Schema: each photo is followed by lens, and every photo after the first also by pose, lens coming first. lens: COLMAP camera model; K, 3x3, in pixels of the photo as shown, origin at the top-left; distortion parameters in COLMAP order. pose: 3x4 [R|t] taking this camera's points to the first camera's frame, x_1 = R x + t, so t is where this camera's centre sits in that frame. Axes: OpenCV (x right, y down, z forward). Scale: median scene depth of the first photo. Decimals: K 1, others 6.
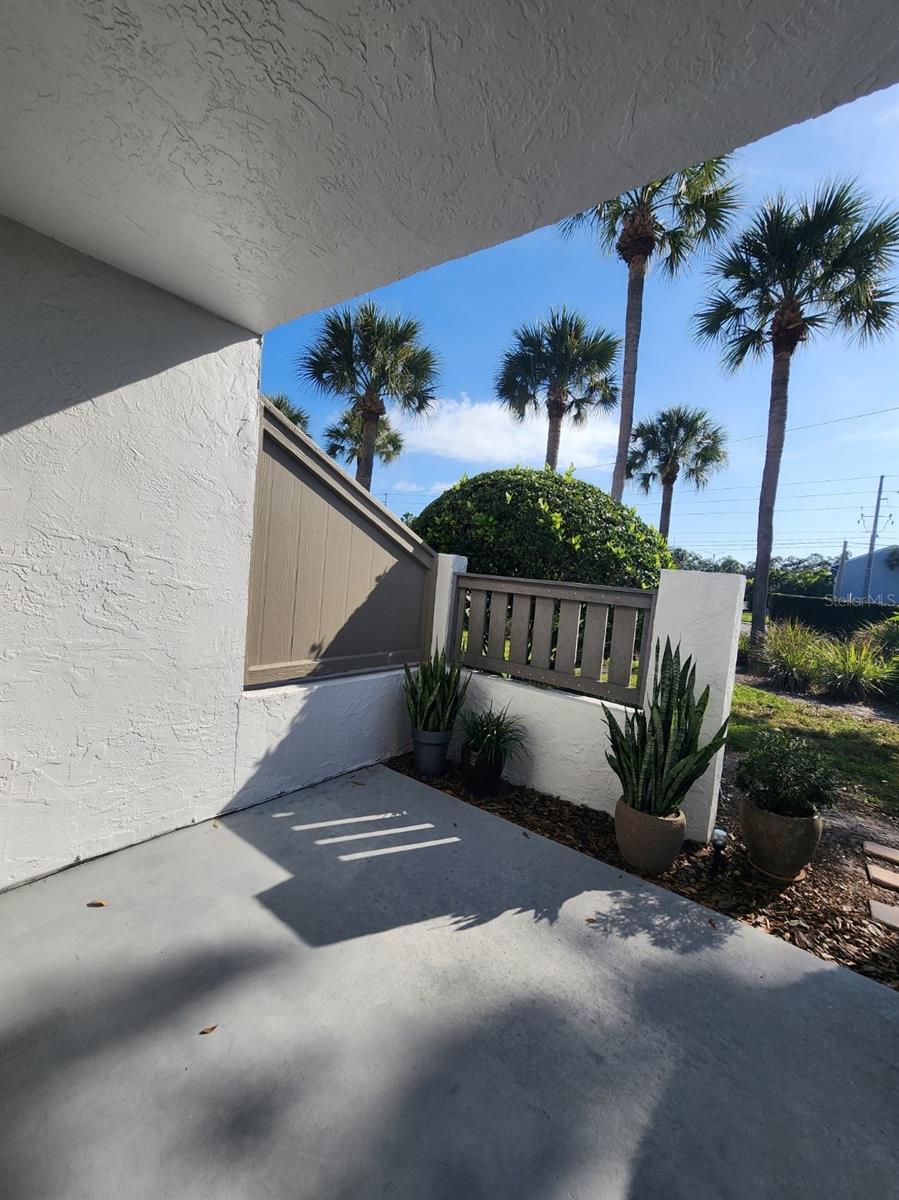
lens RADIAL K [[495.1, 0, 451.7], [0, 495.1, 598.3], [0, 0, 1]] dist [-0.002679, 0.000997]
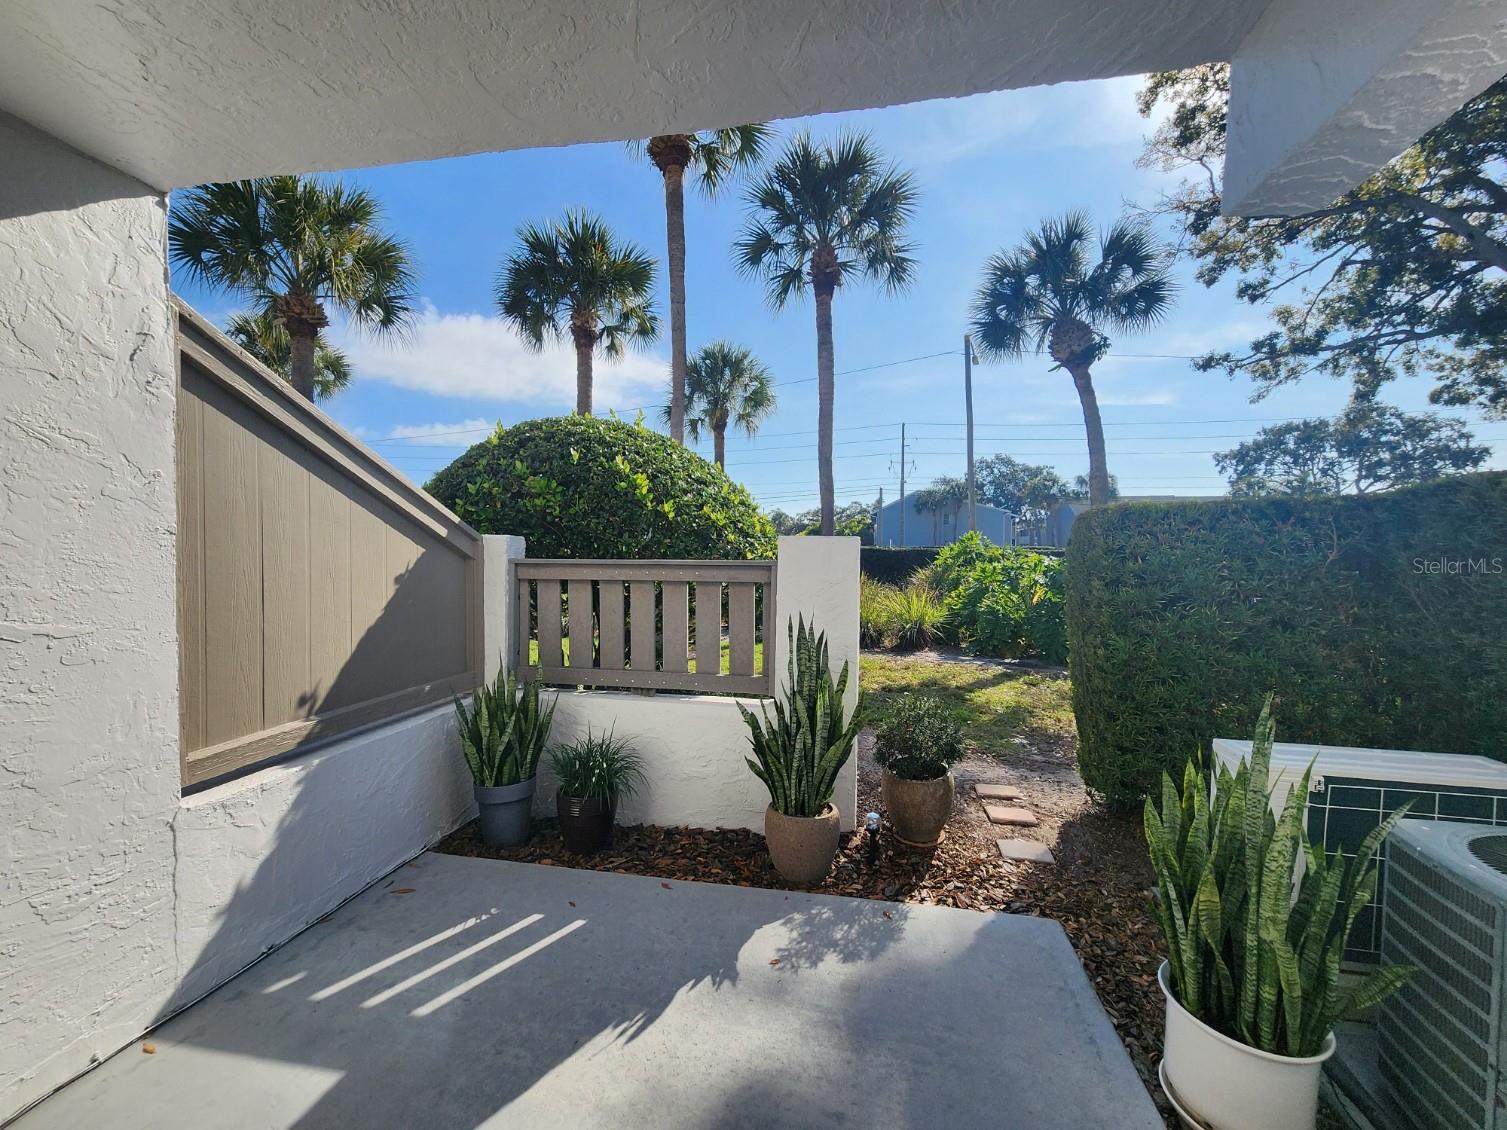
lens RADIAL K [[622.3, 0, 756.4], [0, 622.3, 561.3], [0, 0, 1]] dist [-0.008155, 0.004057]
pose [[0.886773, -0.089770, 0.453403, -0.114279], [0.097518, 0.995214, 0.006318, -0.025618], [-0.451800, 0.038612, 0.891283, 0.032388]]
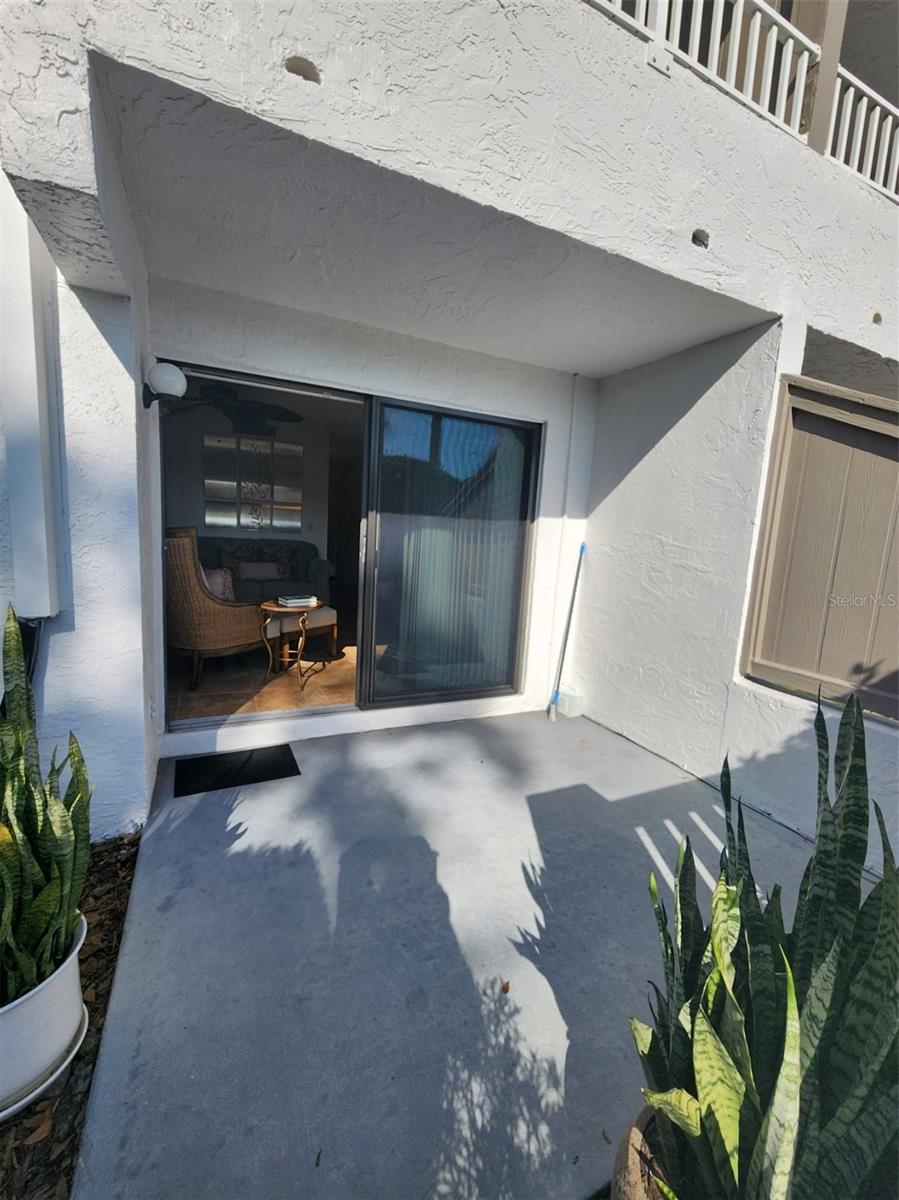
lens RADIAL K [[495.1, 0, 451.7], [0, 495.1, 598.3], [0, 0, 1]] dist [-0.002679, 0.000997]
pose [[-0.434797, 0.012995, -0.900435, 0.671593], [-0.148901, 0.985095, 0.086117, 0.025613], [0.888133, 0.171519, -0.426381, 0.796624]]
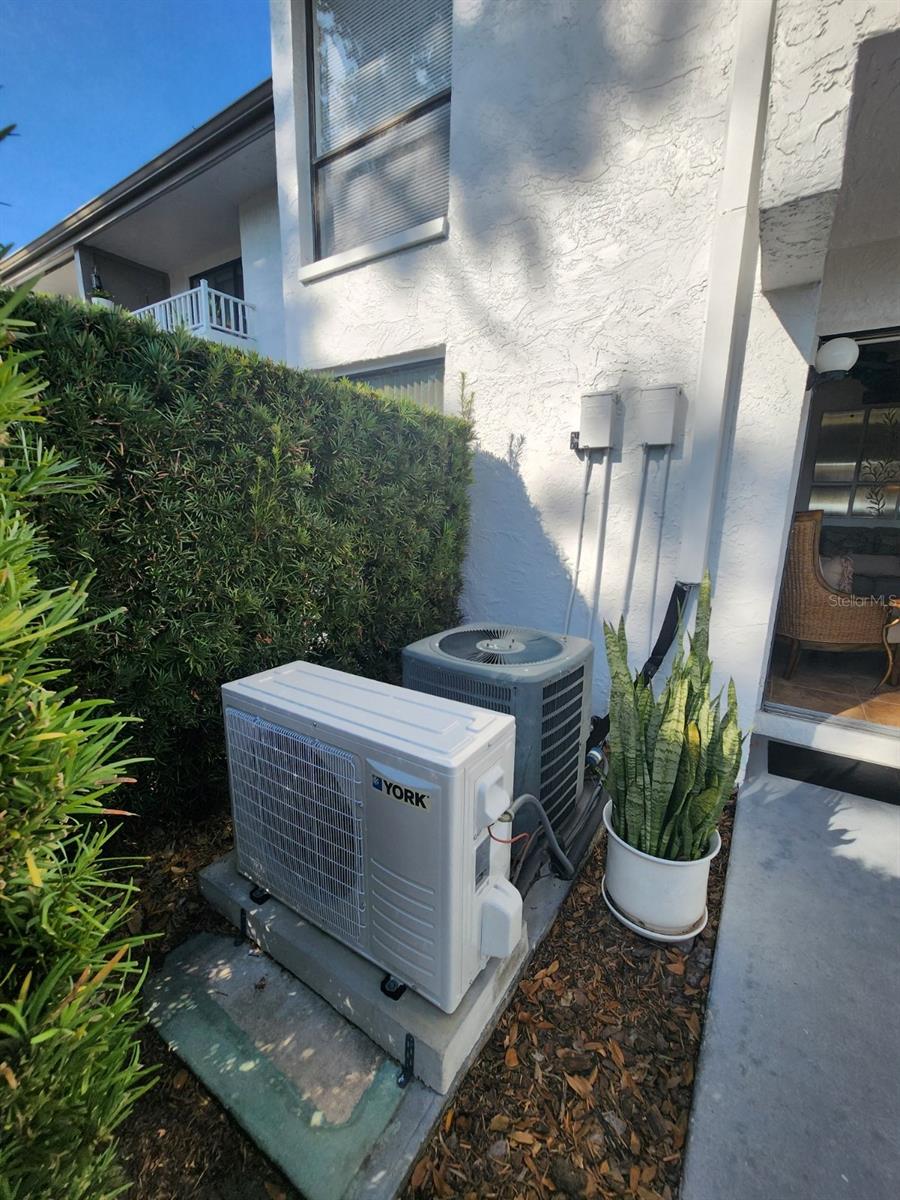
lens RADIAL K [[492.0, 0, 450.0], [0, 492.0, 600.0], [0, 0, 1]] dist [0.000468, 0.000232]
pose [[-0.991346, -0.088593, -0.096874, 0.783163], [-0.110370, 0.962021, 0.249670, 0.056423], [0.071076, 0.258201, -0.963473, 0.788890]]
